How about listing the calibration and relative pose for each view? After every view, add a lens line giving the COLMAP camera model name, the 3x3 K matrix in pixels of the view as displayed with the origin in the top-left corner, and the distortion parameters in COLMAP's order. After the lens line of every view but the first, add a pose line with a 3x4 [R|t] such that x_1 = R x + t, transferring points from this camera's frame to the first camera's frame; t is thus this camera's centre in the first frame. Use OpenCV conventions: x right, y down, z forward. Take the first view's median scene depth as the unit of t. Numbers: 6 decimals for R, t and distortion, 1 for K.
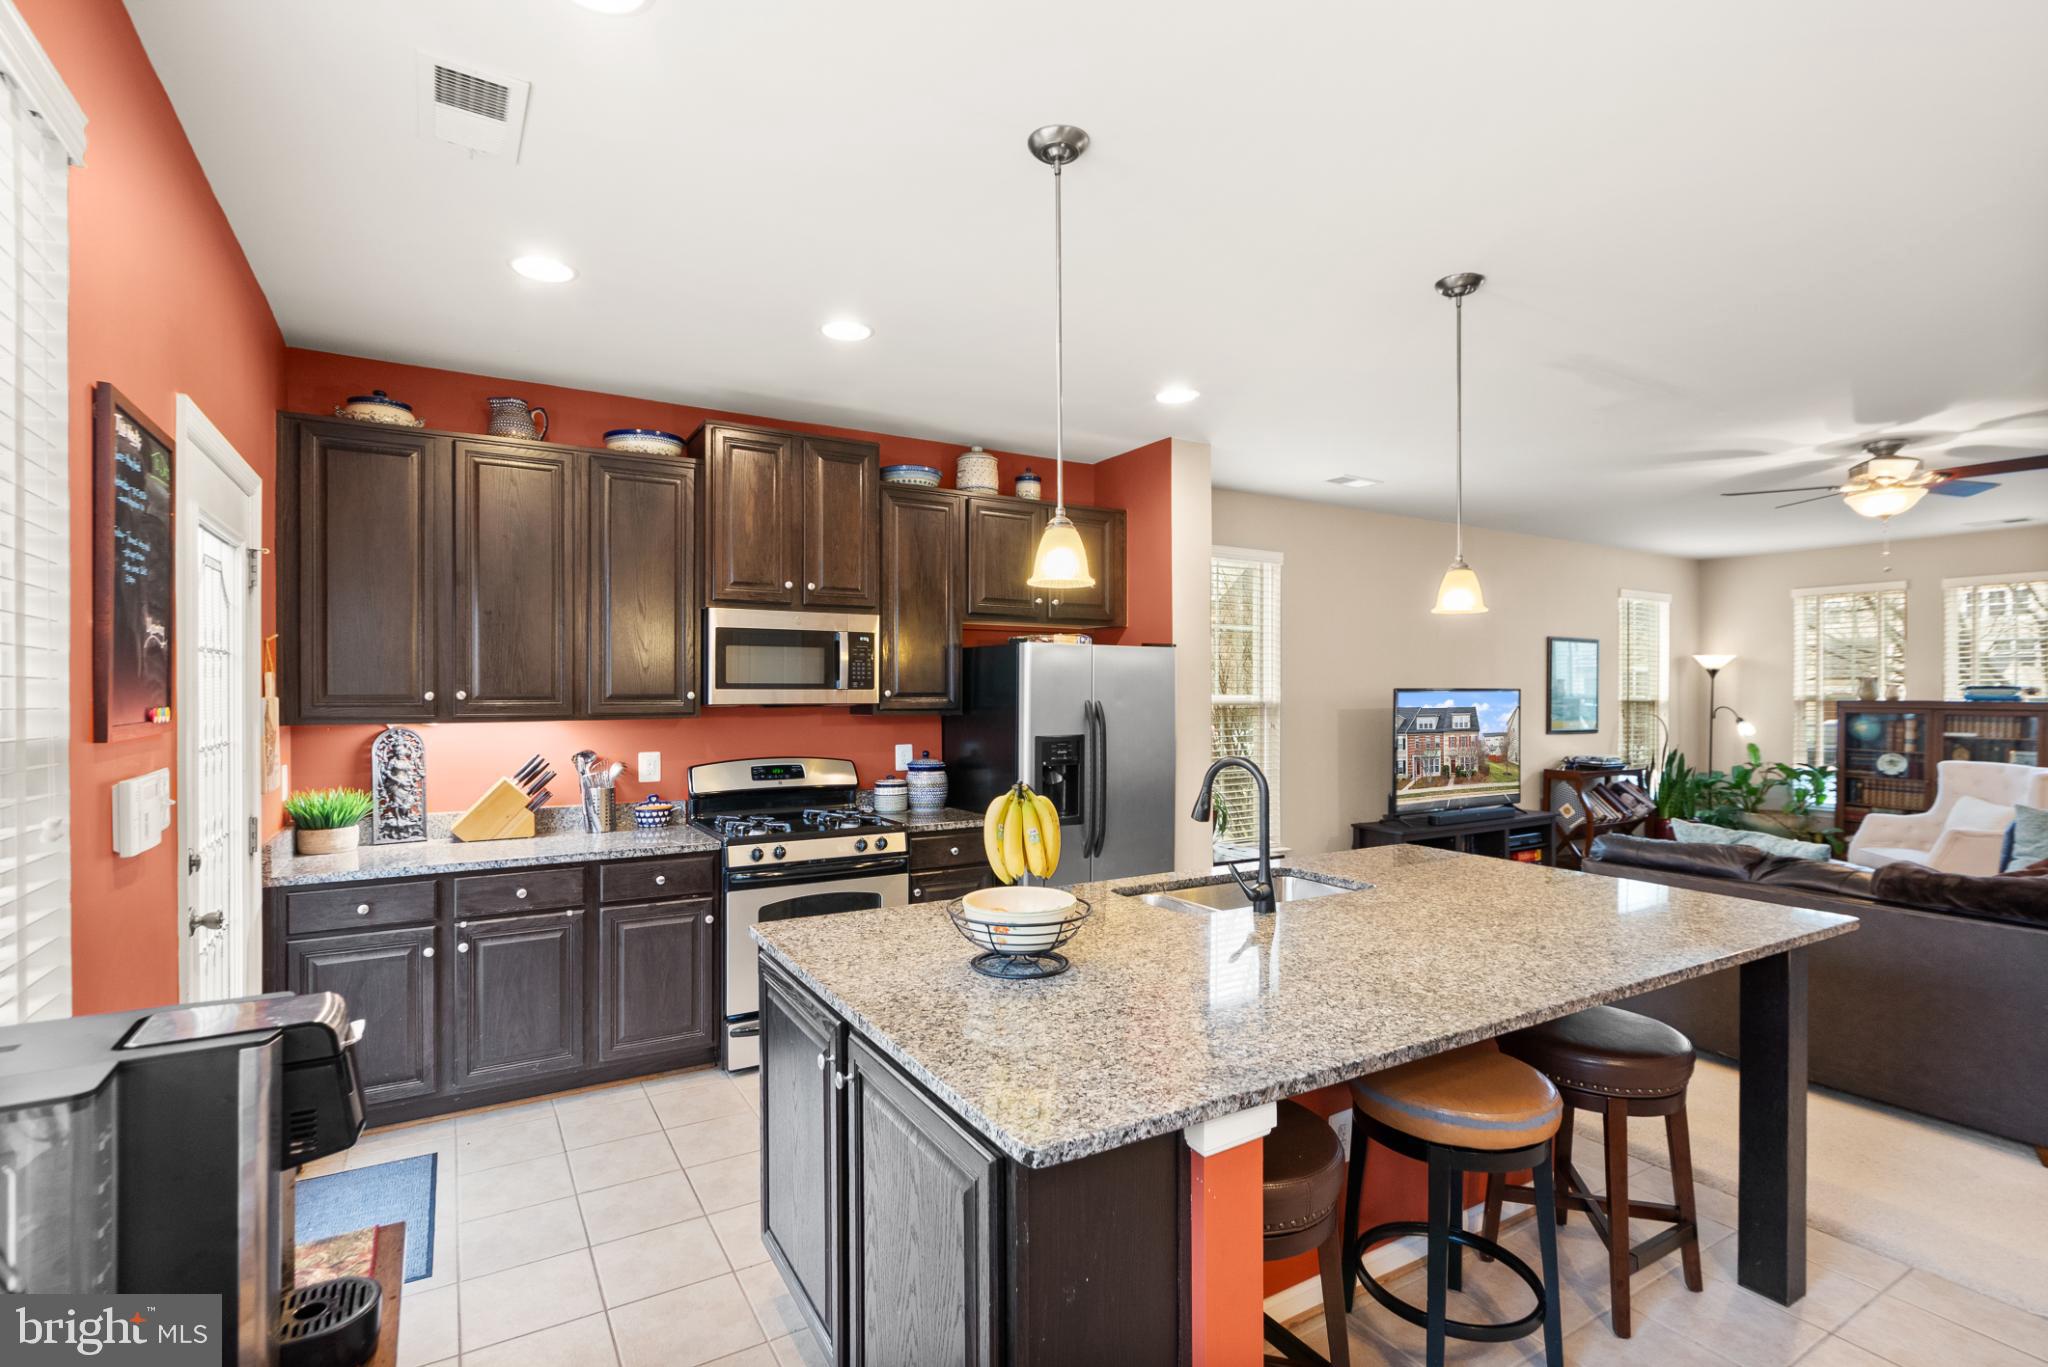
lens RADIAL K [[956.7, 0, 993.2], [0, 956.7, 673.6], [0, 0, 1]] dist [-0.005219, 0.003292]
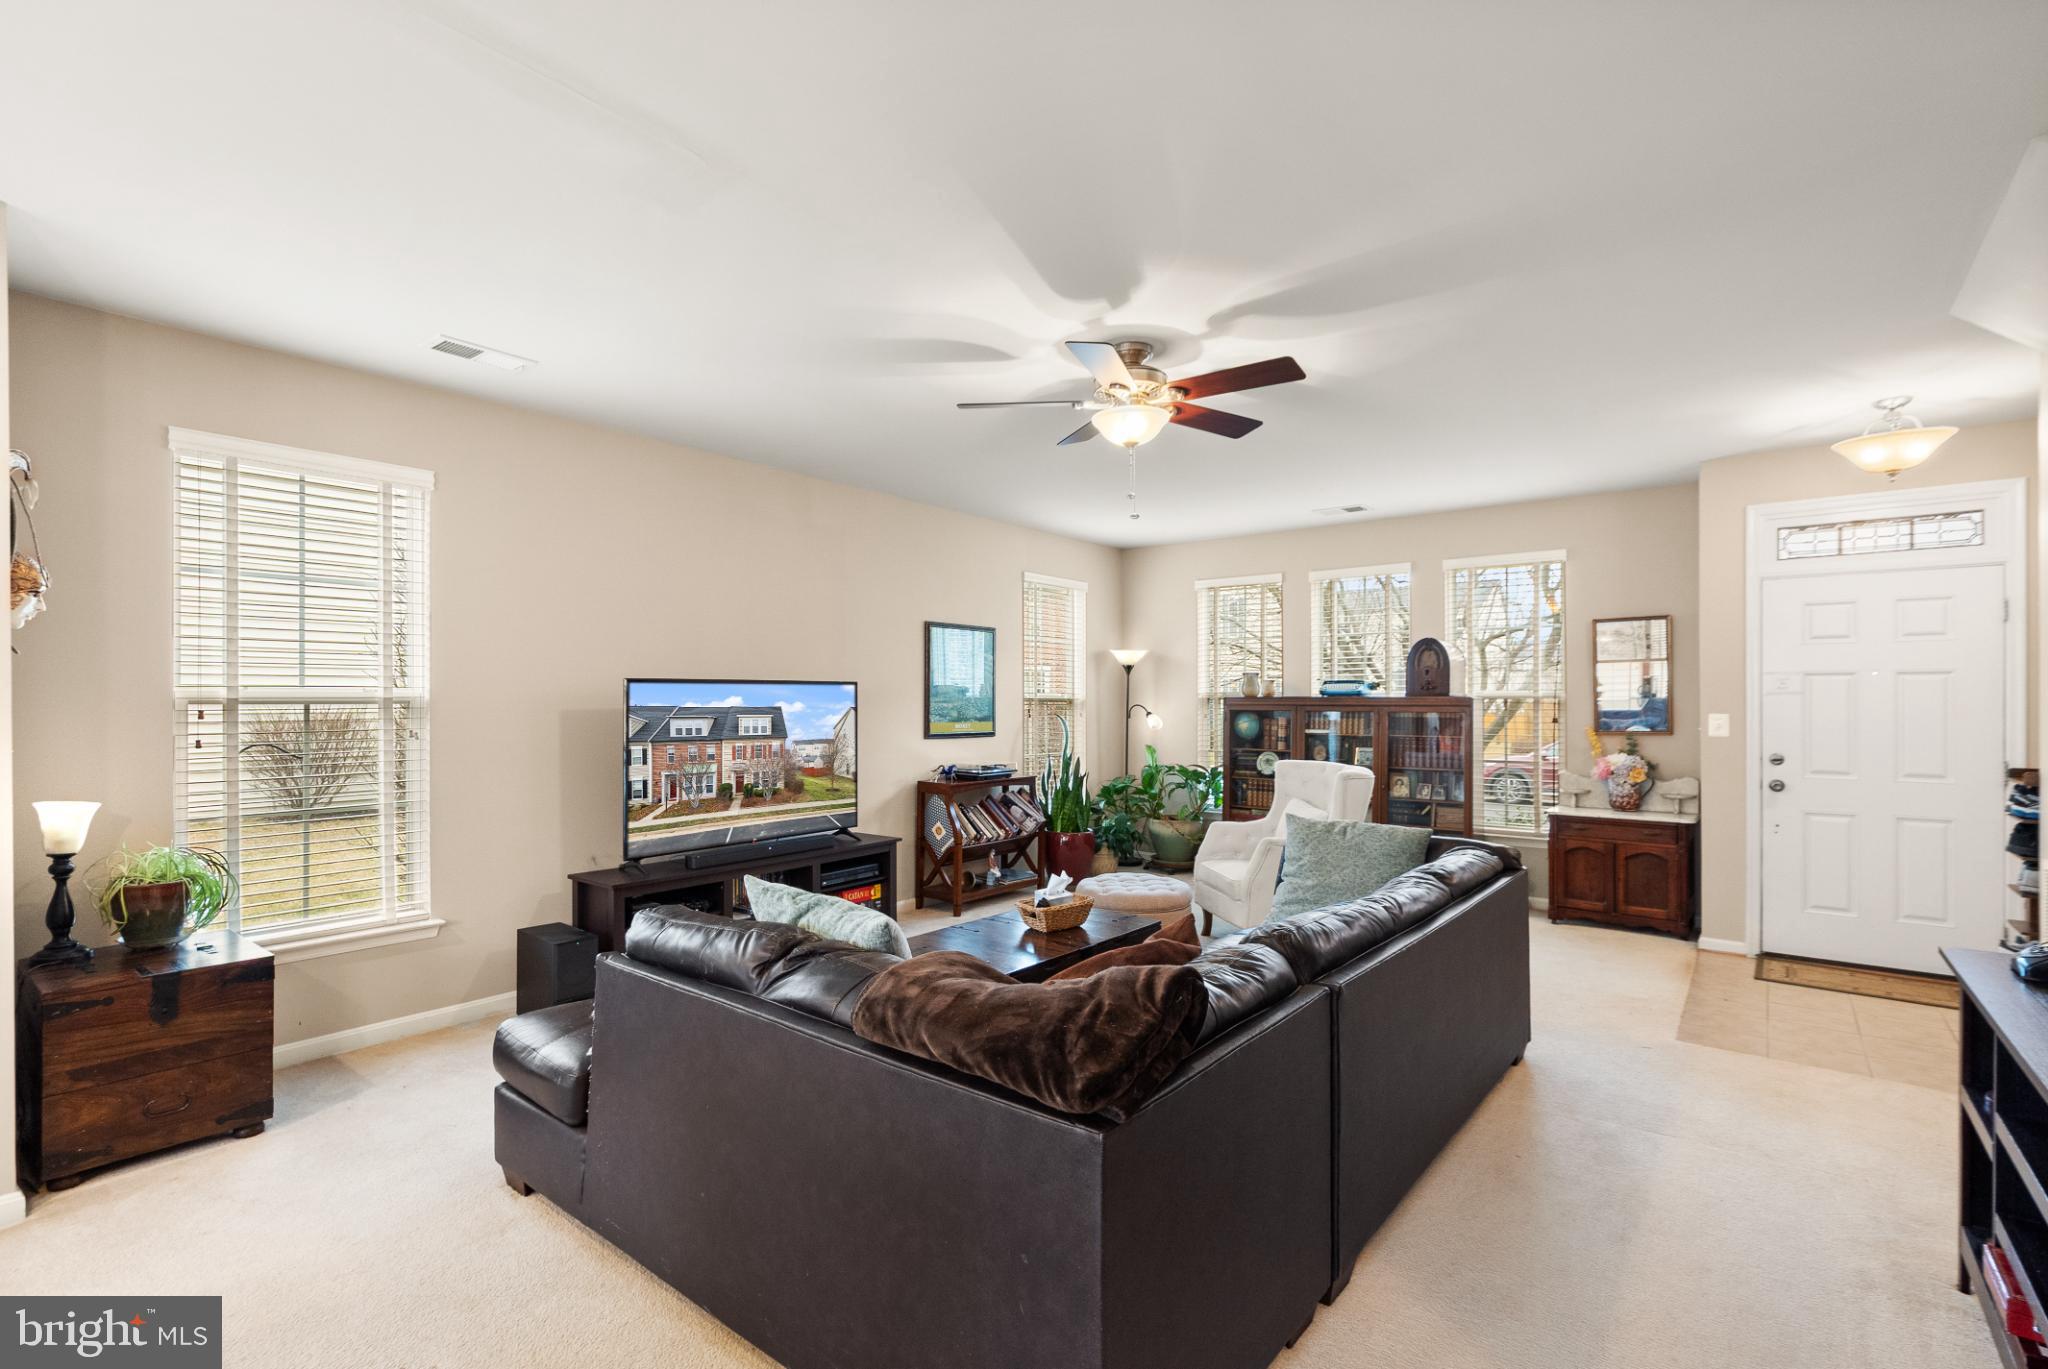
lens RADIAL K [[956.7, 0, 981.1], [0, 956.7, 694.5], [0, 0, 1]] dist [-0.005219, 0.003292]
pose [[0.939403, -0.002932, 0.342803, 0.381284], [-0.000719, 0.999944, 0.010524, 0.017758], [-0.342815, -0.010133, 0.939348, 0.223698]]
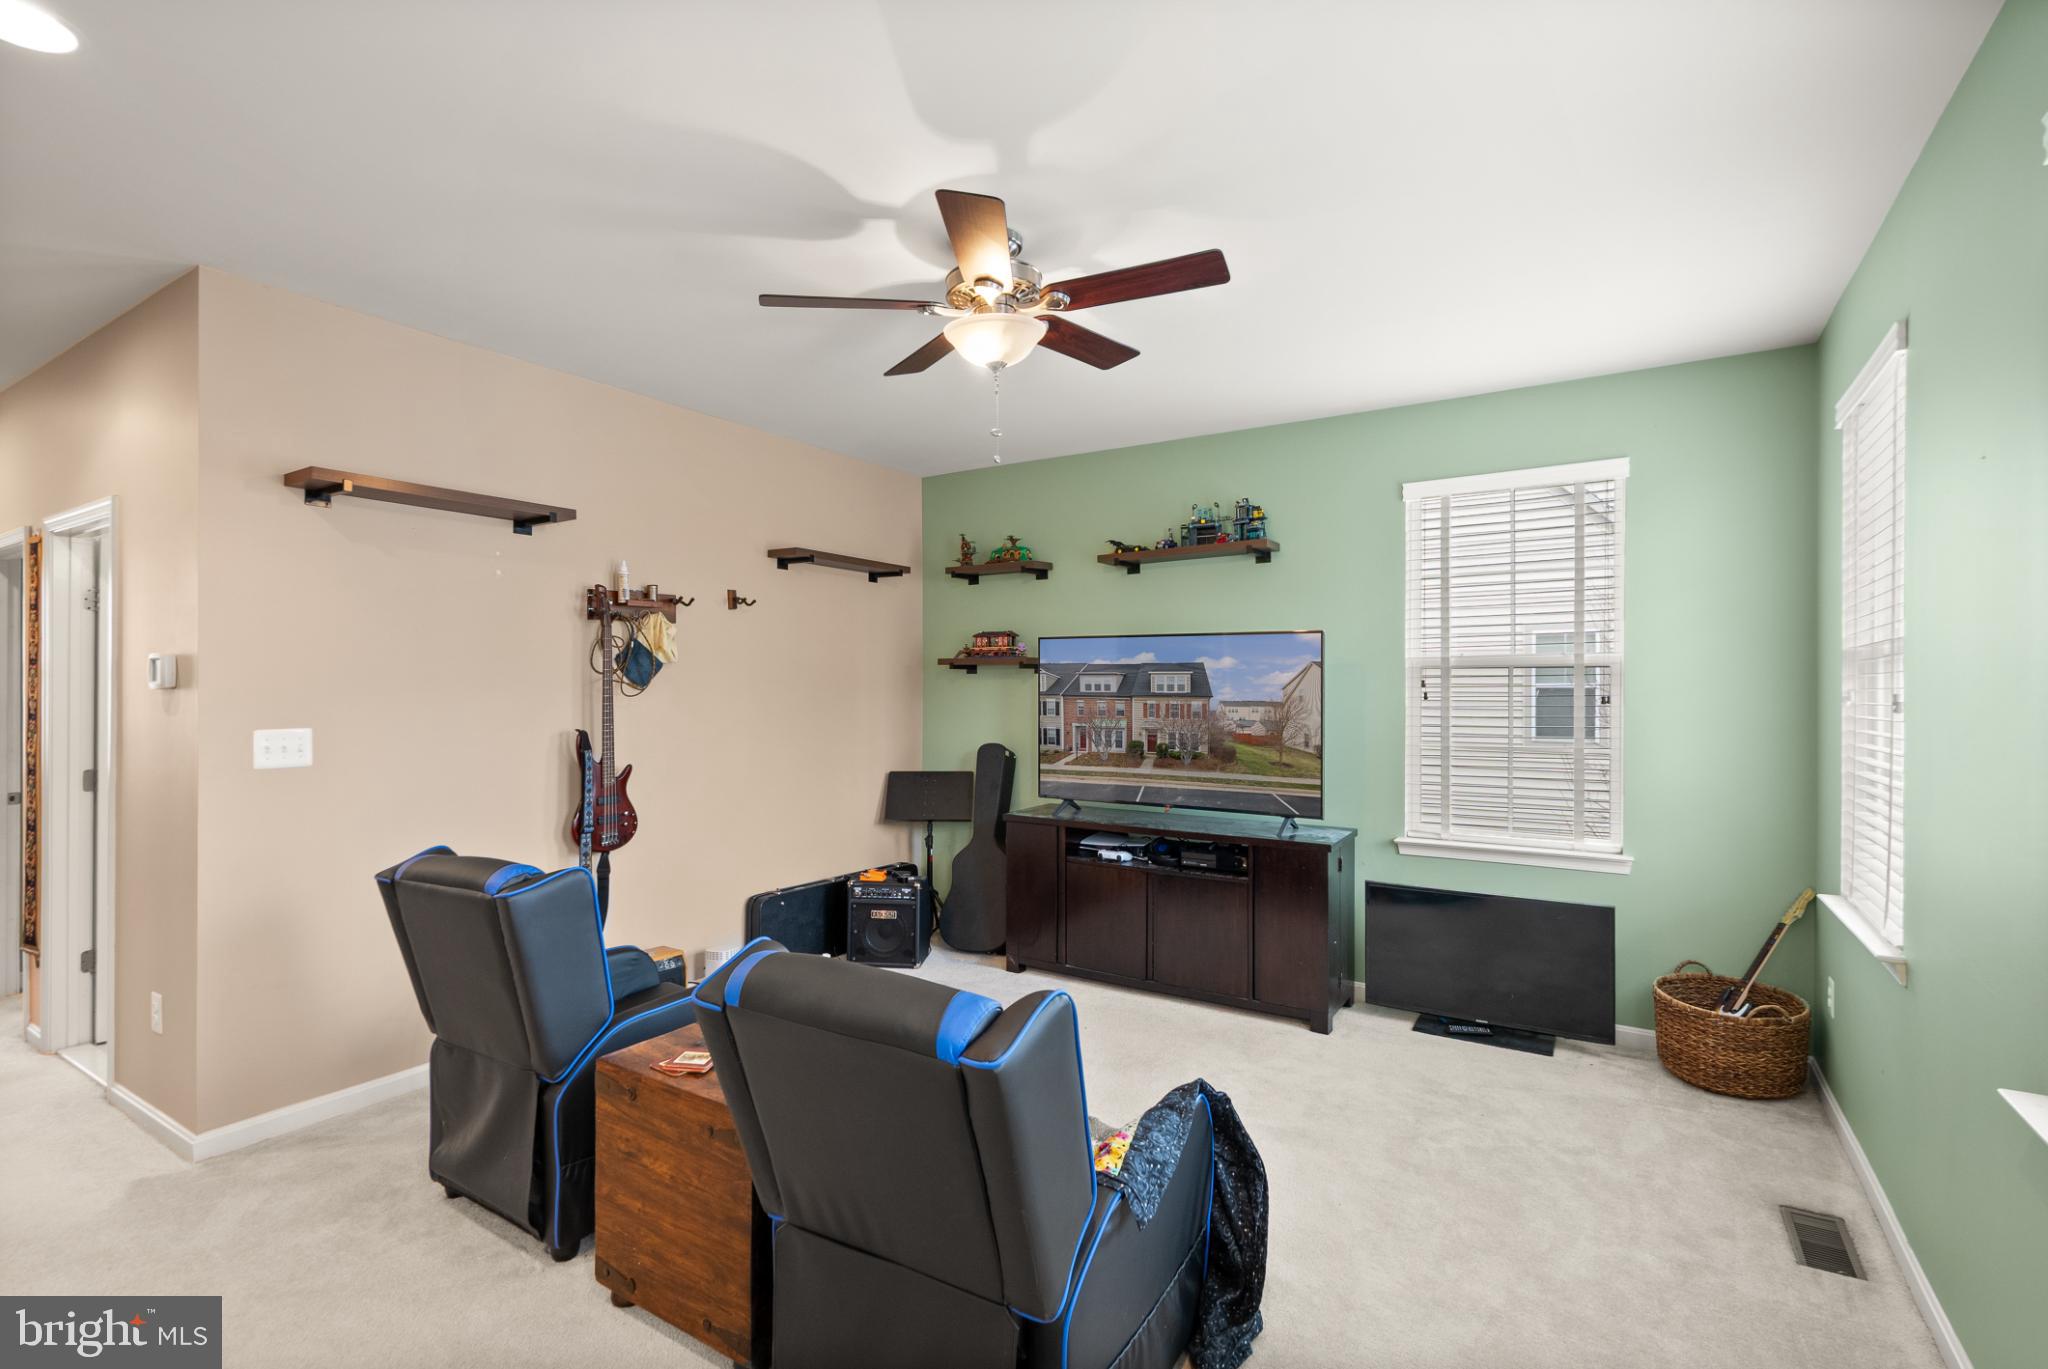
lens RADIAL K [[956.7, 0, 968.0], [0, 956.7, 691.1], [0, 0, 1]] dist [-0.005219, 0.003292]
pose [[0.434425, 0.005949, -0.900689, 1.019703], [0.016295, 0.999763, 0.014463, 0.041946], [0.900561, -0.020960, 0.434225, 0.528136]]
